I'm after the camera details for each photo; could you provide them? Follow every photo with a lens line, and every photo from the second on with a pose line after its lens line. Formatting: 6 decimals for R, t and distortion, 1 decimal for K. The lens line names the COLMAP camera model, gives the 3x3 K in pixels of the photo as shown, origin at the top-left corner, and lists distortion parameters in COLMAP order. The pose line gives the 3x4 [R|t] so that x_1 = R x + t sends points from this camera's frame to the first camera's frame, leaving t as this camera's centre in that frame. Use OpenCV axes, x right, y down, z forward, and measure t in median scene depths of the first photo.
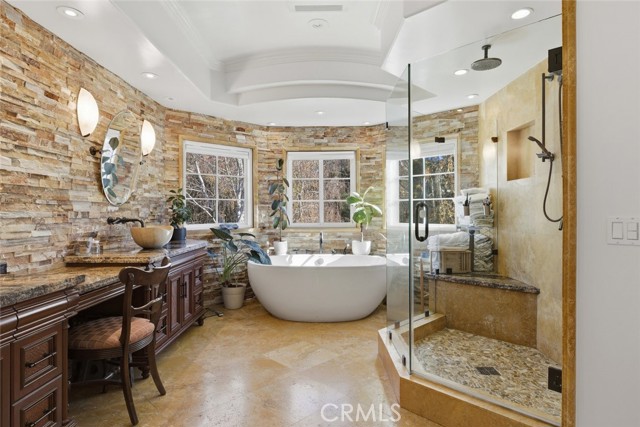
lens RADIAL K [[368.7, 0, 319.4], [0, 368.7, 213.3], [0, 0, 1]] dist [-0.004448, -0.000164]
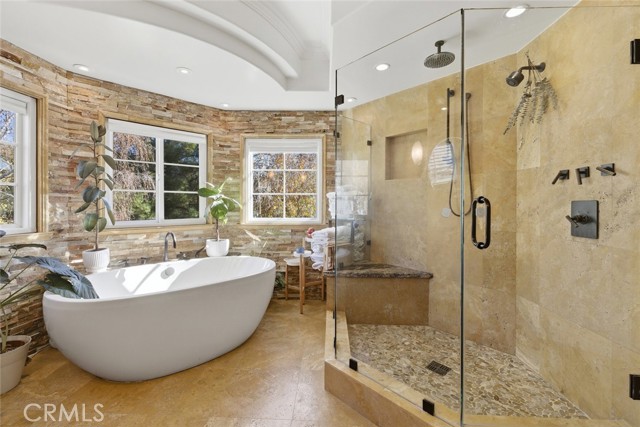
lens RADIAL K [[277.2, 0, 330.5], [0, 277.2, 204.7], [0, 0, 1]] dist [0.000644, -0.000481]
pose [[0.723026, 0.007525, 0.690780, -0.147386], [-0.004044, 0.999970, -0.006661, -0.003933], [-0.690809, 0.002022, 0.723035, 0.352854]]
